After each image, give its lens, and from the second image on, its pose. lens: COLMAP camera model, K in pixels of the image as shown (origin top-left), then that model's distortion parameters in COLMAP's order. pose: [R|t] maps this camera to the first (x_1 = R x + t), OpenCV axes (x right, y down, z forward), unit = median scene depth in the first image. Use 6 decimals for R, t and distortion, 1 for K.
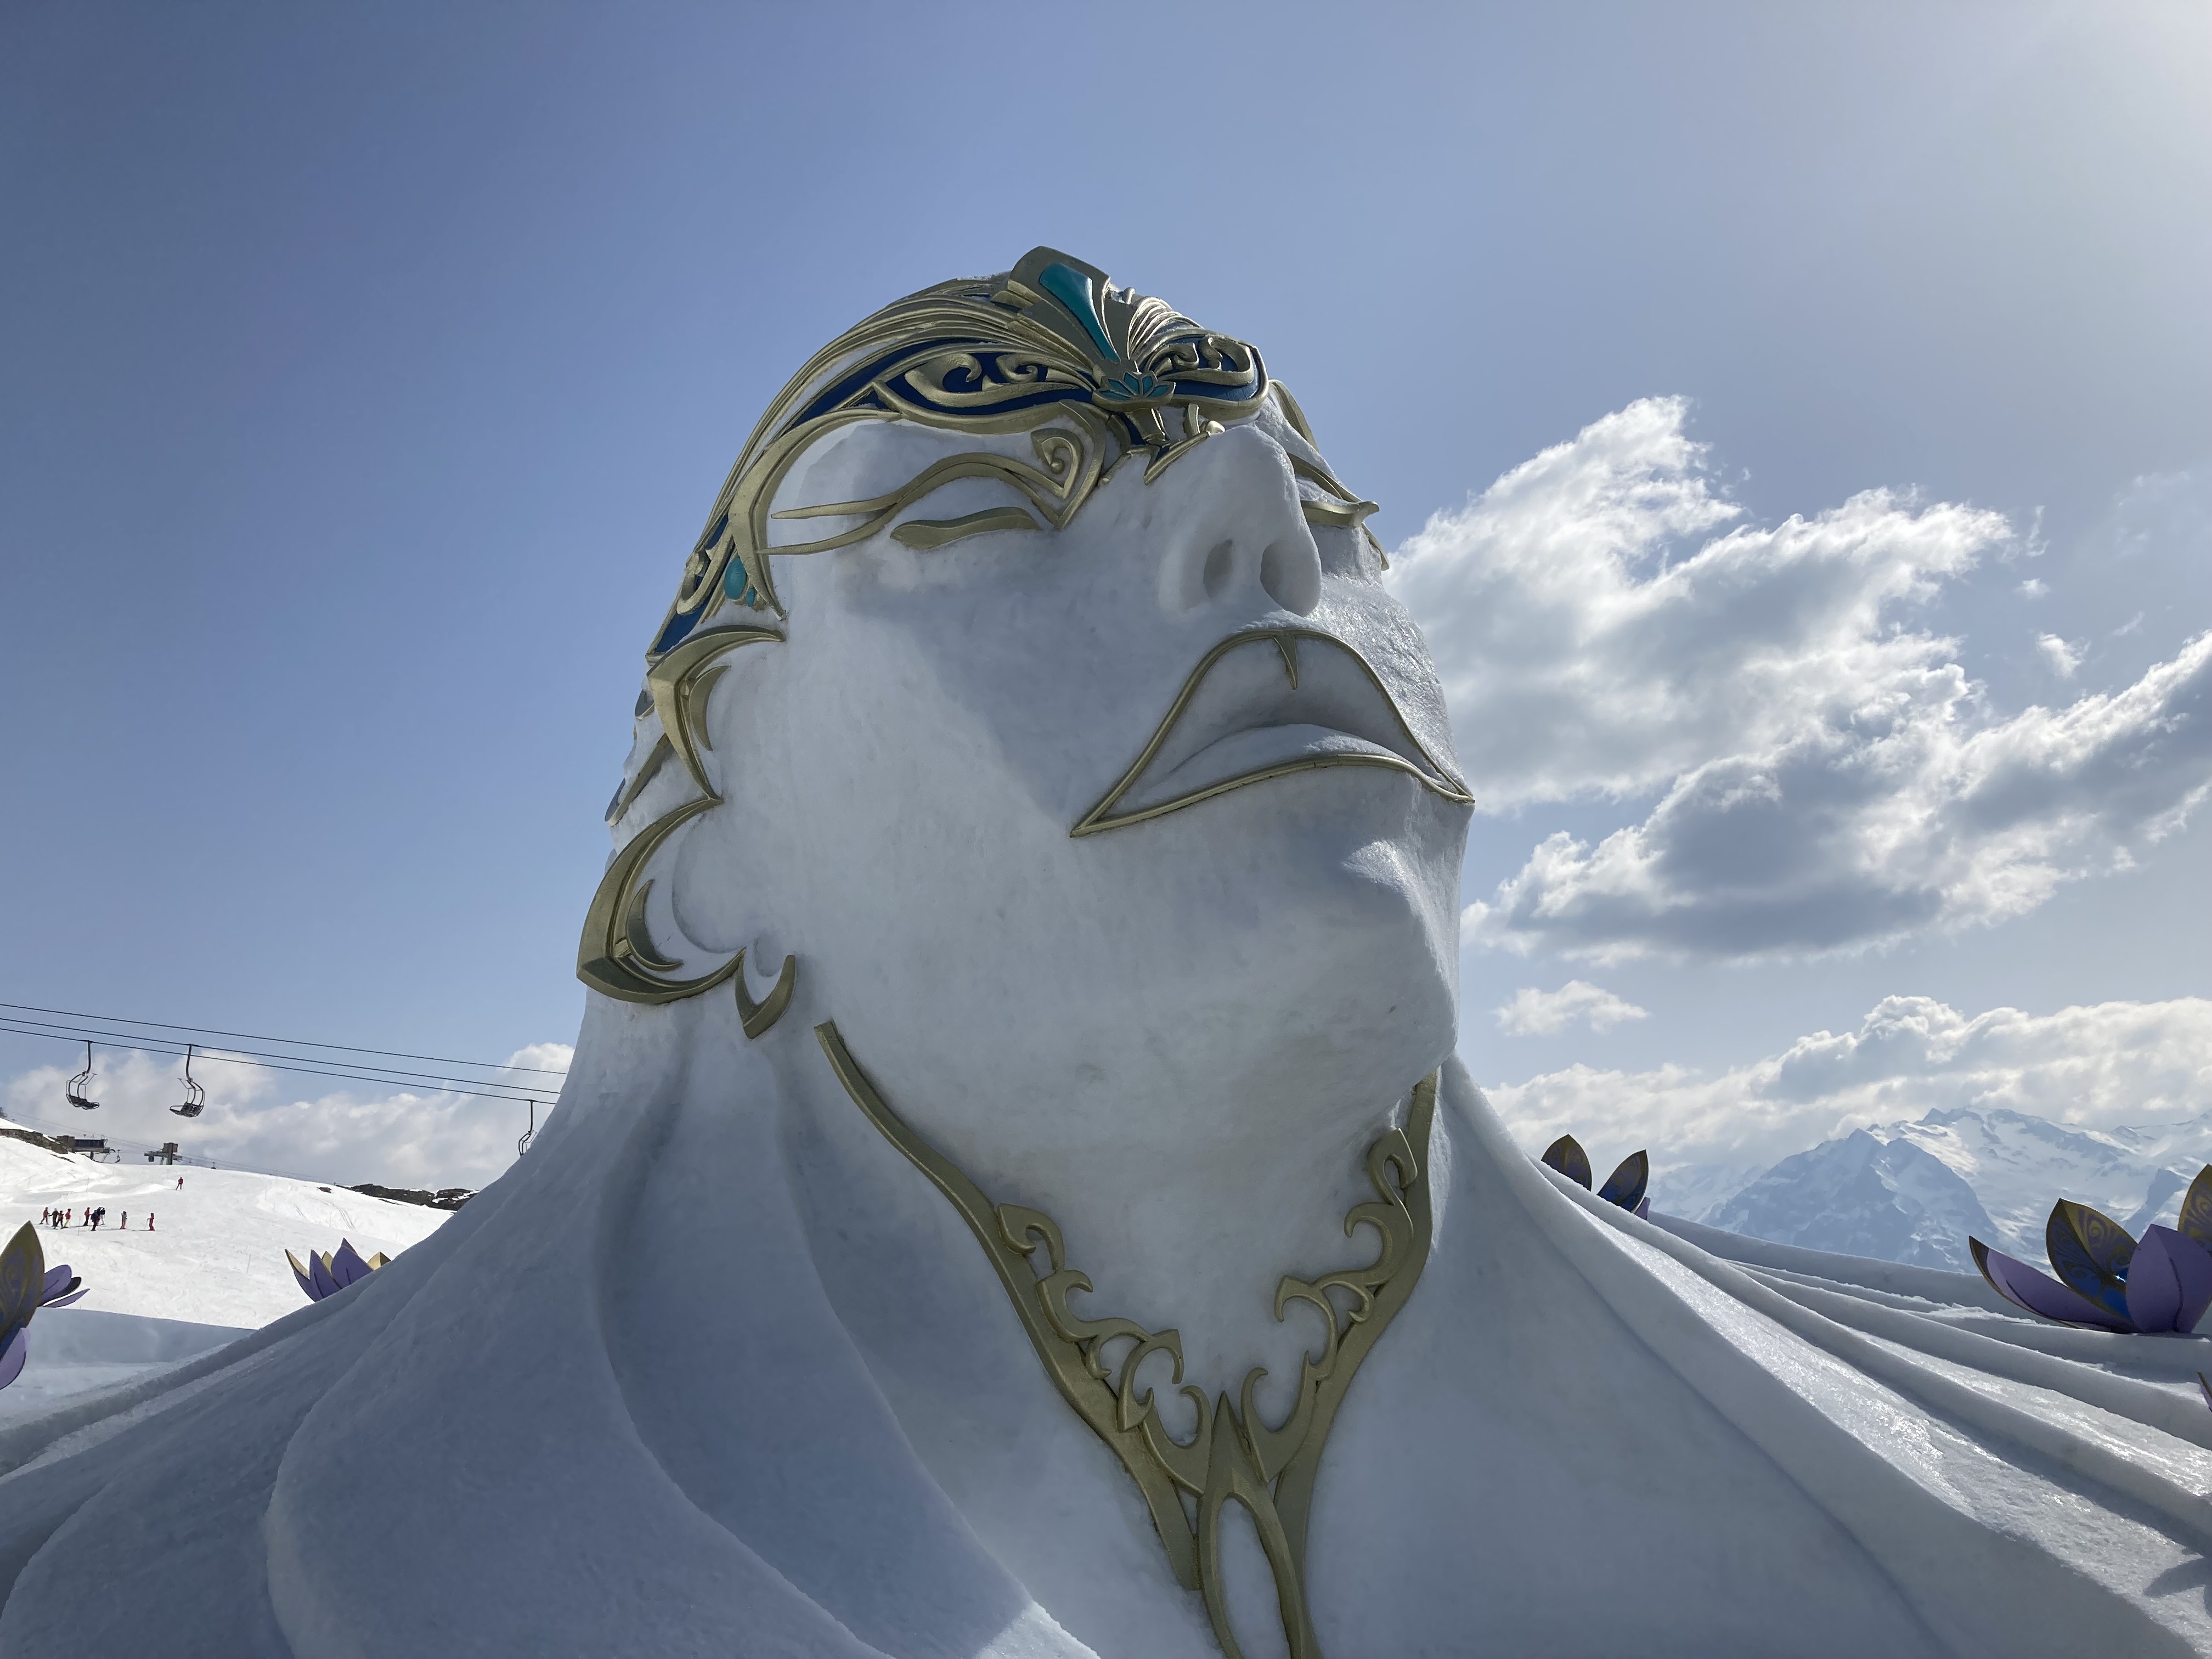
lens RADIAL K [[1803.0, 0, 1109.4], [0, 1803.0, 824.0], [0, 0, 1]] dist [0.007601, -0.031862]
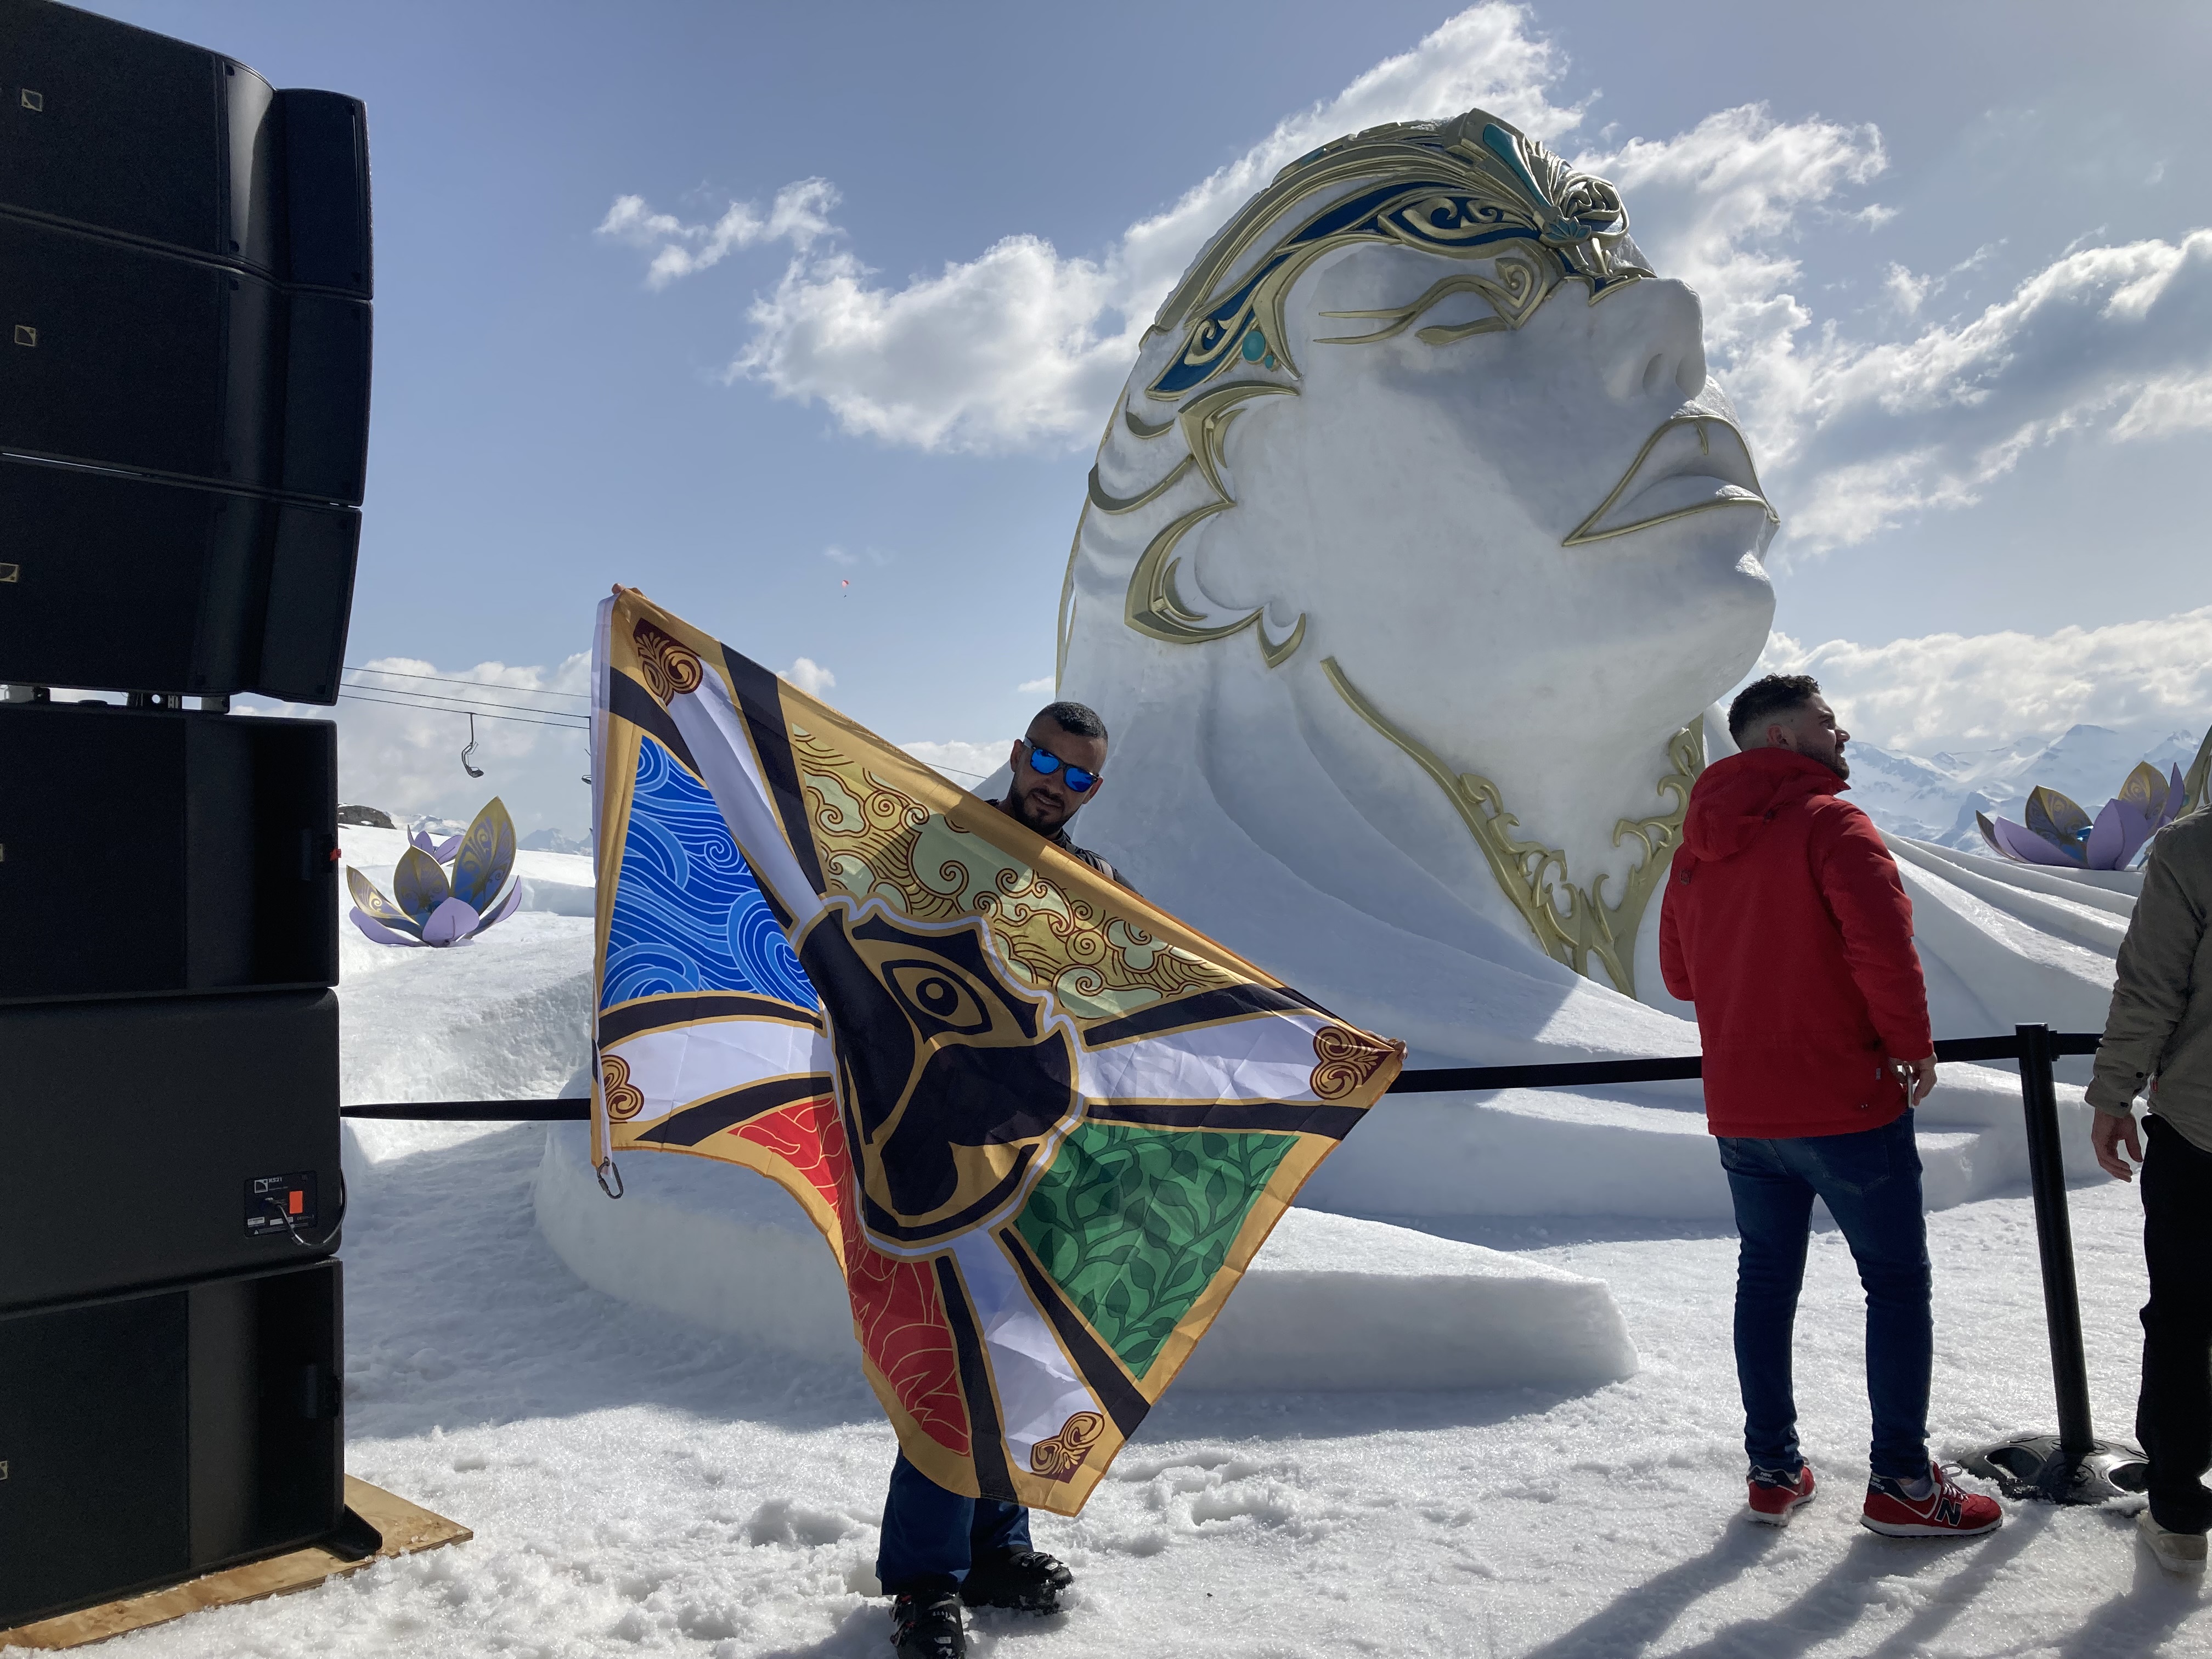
lens RADIAL K [[1803.0, 0, 1096.4], [0, 1803.0, 837.0], [0, 0, 1]] dist [0.007601, -0.031862]
pose [[0.996547, 0.001008, 0.083024, -0.480426], [-0.018748, 0.976835, 0.213172, -0.062815], [-0.080886, -0.213993, 0.973481, -0.500785]]
